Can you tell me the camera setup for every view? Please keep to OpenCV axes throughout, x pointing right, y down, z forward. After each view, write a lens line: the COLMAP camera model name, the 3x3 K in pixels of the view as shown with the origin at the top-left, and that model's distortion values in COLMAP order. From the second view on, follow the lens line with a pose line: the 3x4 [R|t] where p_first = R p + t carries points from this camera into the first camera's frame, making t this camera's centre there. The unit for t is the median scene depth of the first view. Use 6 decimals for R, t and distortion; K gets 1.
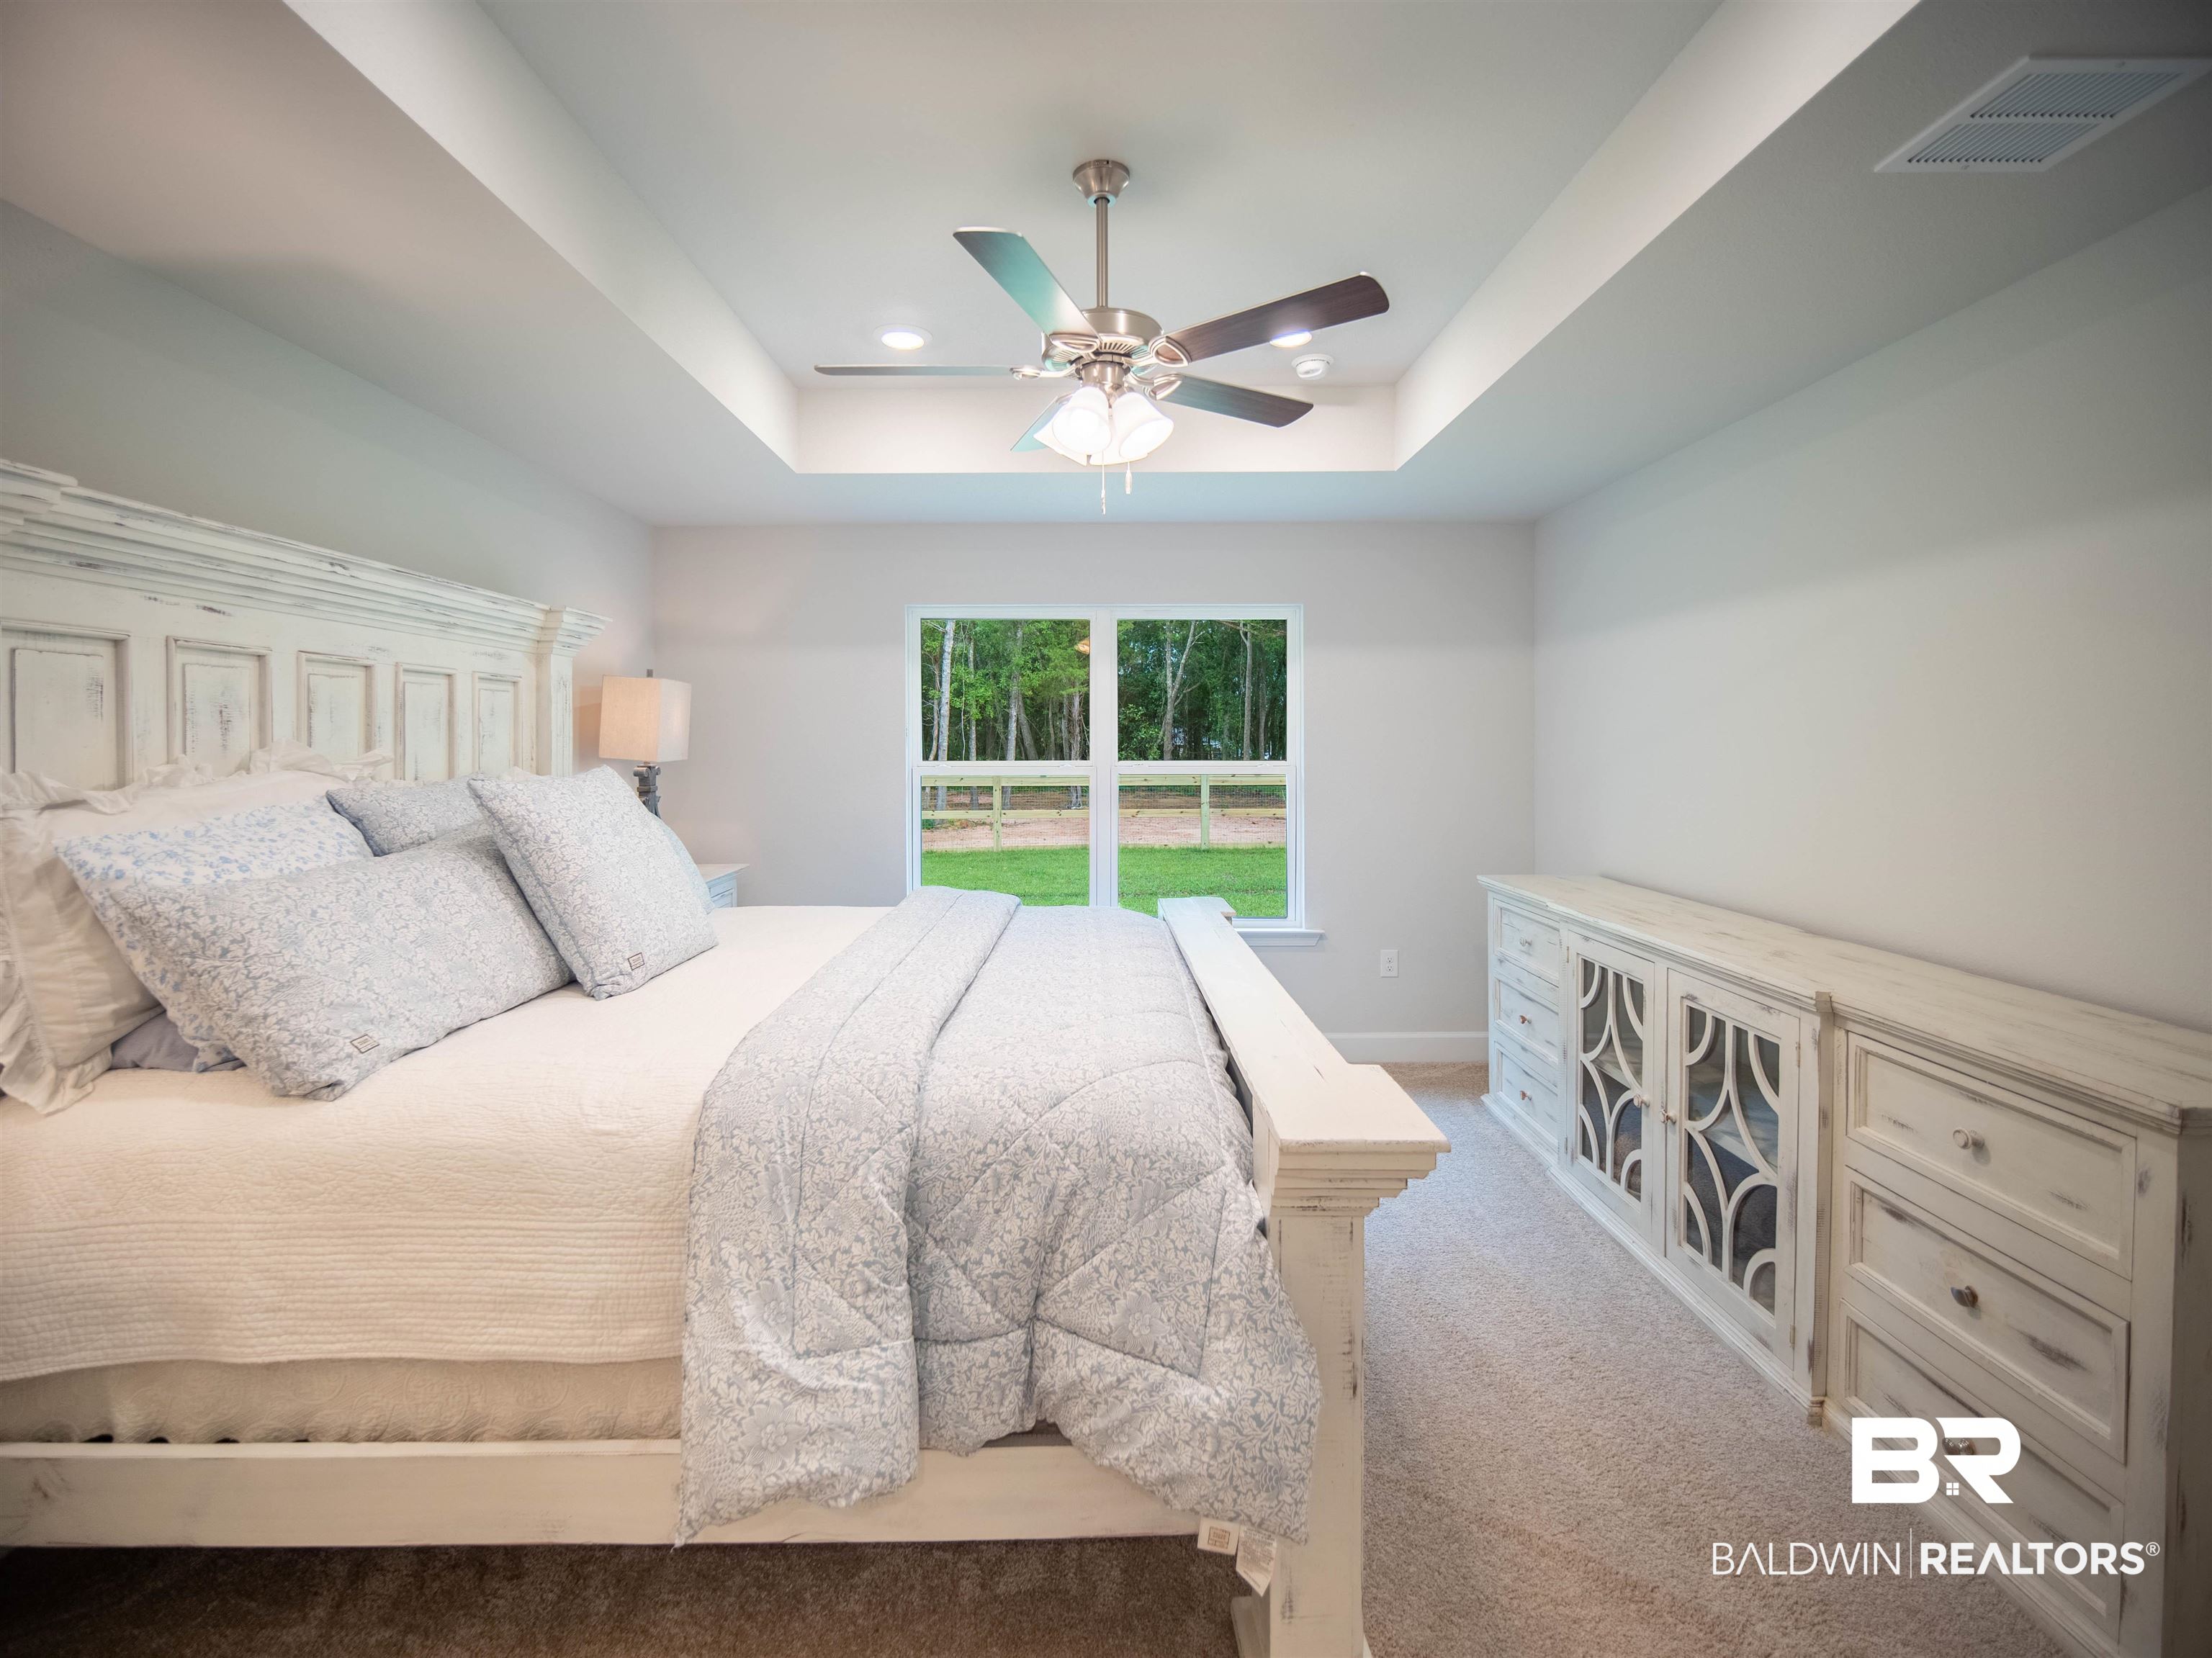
lens RADIAL K [[1027.1, 0, 1106.0], [0, 1027.1, 829.0], [0, 0, 1]] dist [-0.018307, -0.000369]
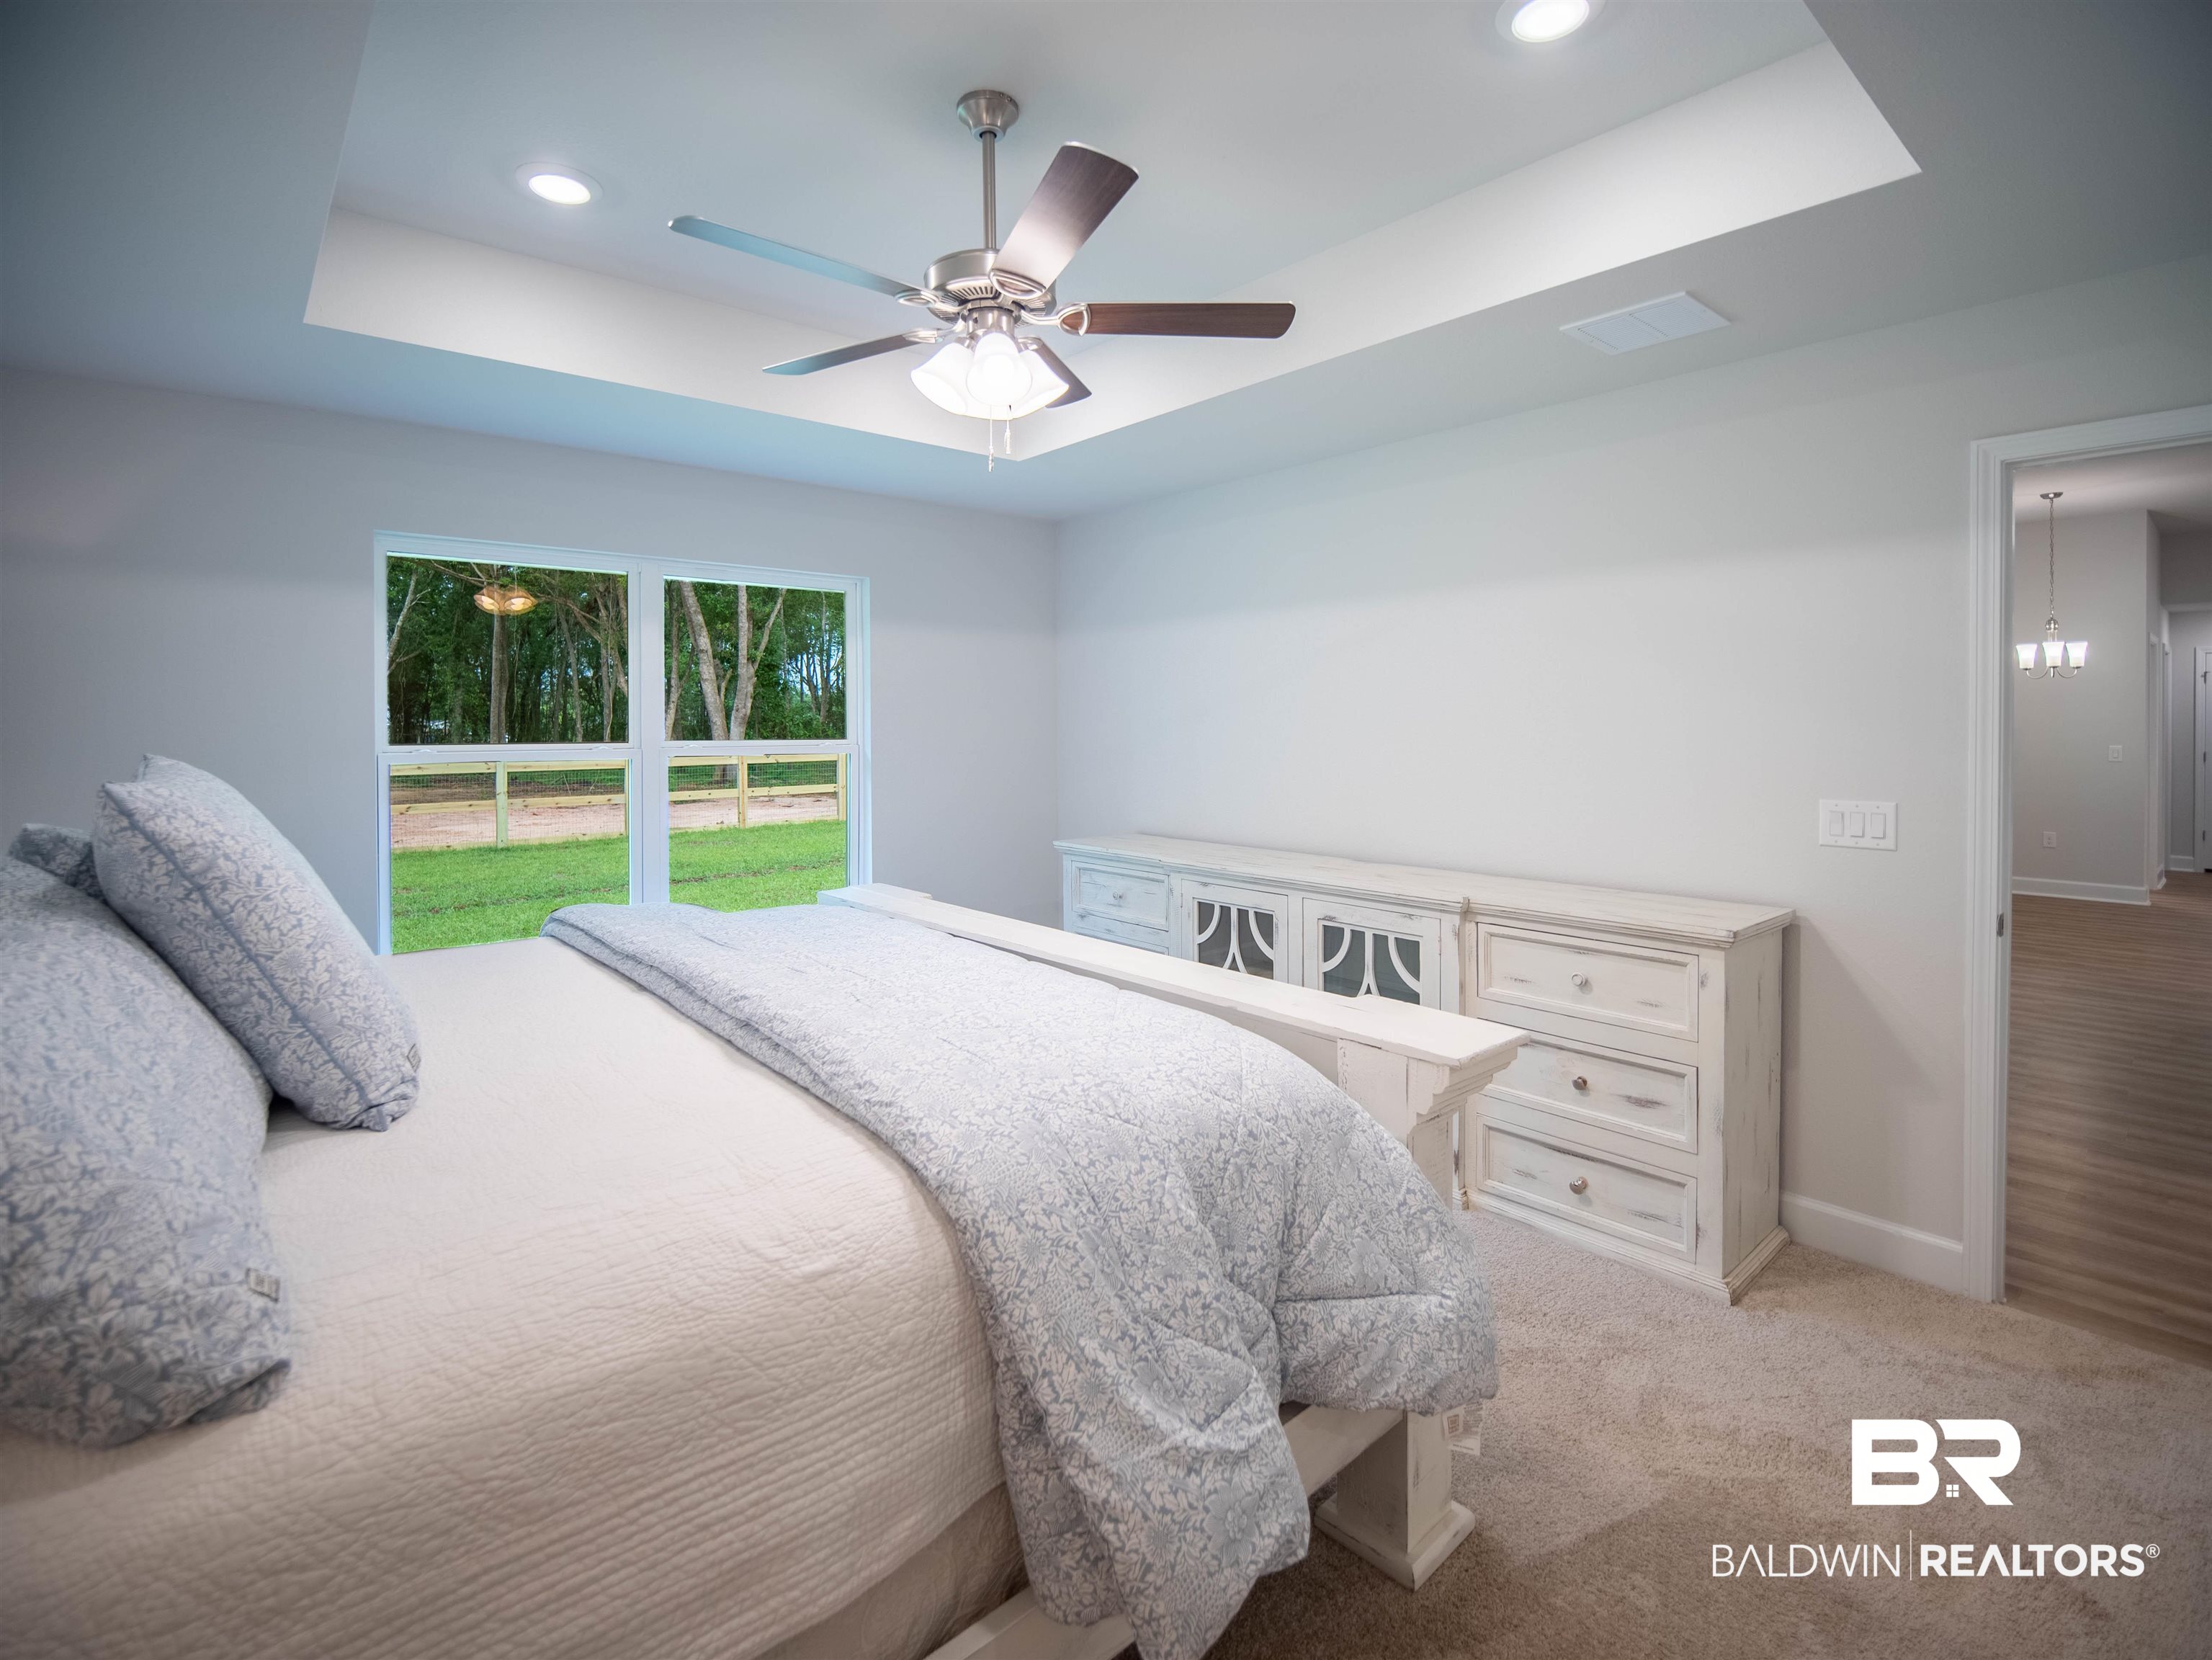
lens RADIAL K [[1025.1, 0, 1104.9], [0, 1025.1, 799.4], [0, 0, 1]] dist [-0.016289, -0.000164]
pose [[0.757780, -0.048808, 0.650682, -0.789222], [0.054587, 0.998445, 0.011322, -0.023034], [-0.650222, 0.026939, 0.759266, 0.340788]]
